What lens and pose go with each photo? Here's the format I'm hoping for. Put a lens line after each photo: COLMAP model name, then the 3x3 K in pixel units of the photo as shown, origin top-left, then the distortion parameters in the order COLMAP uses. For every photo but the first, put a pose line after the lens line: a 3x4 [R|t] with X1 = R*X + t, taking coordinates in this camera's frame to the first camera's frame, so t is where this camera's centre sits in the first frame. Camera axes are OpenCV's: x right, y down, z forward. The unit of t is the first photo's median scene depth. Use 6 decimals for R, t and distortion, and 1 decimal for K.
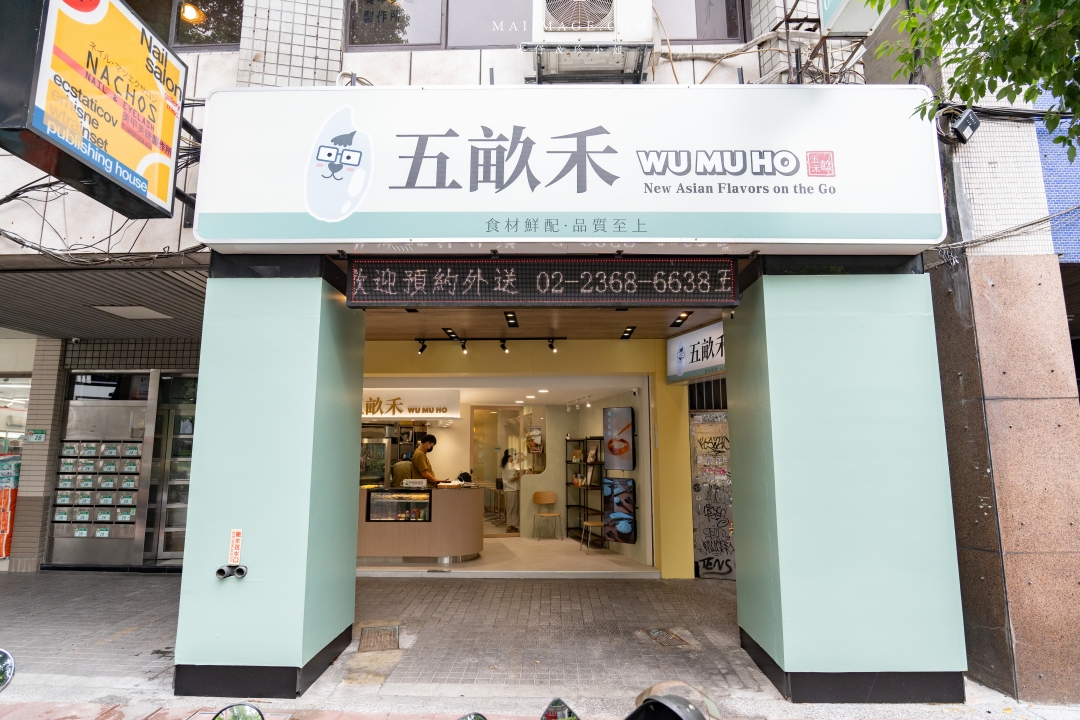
lens RADIAL K [[597.5, 0, 540.3], [0, 597.5, 363.5], [0, 0, 1]] dist [-0.025827, 0.004961]
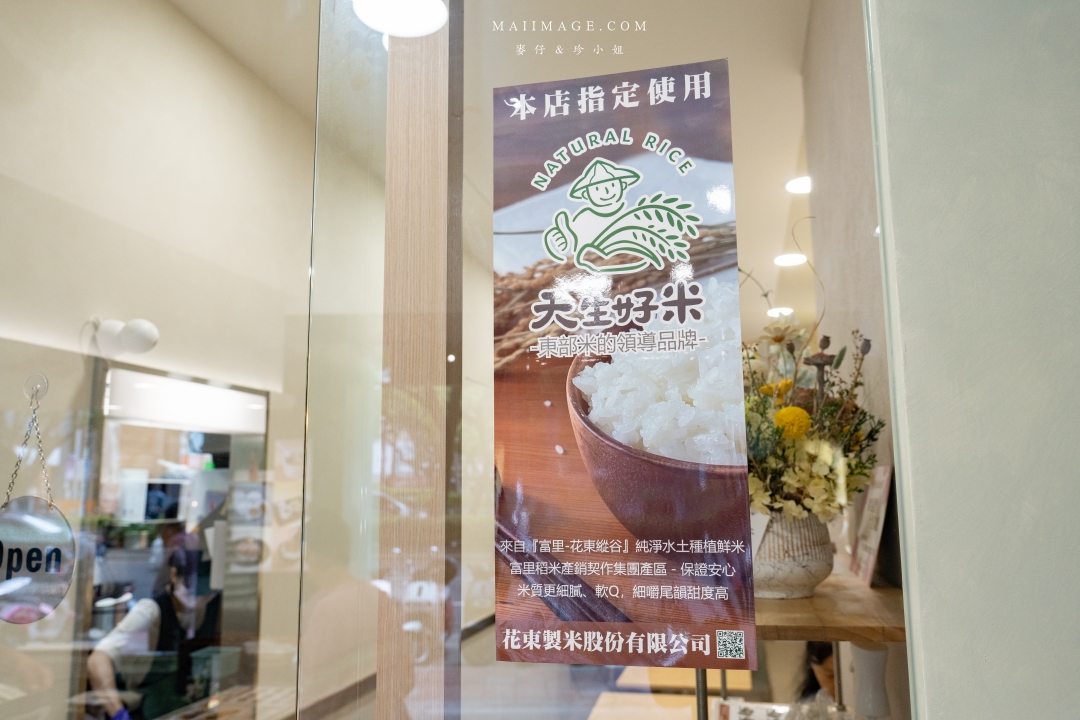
lens RADIAL K [[855.2, 0, 540.8], [0, 855.2, 354.6], [0, 0, 1]] dist [-0.000024, 0.000282]
pose [[0.899533, -0.078748, -0.429696, 0.014985], [0.074404, 0.996864, -0.026933, 0.143875], [0.430469, -0.007744, 0.902572, 1.057811]]
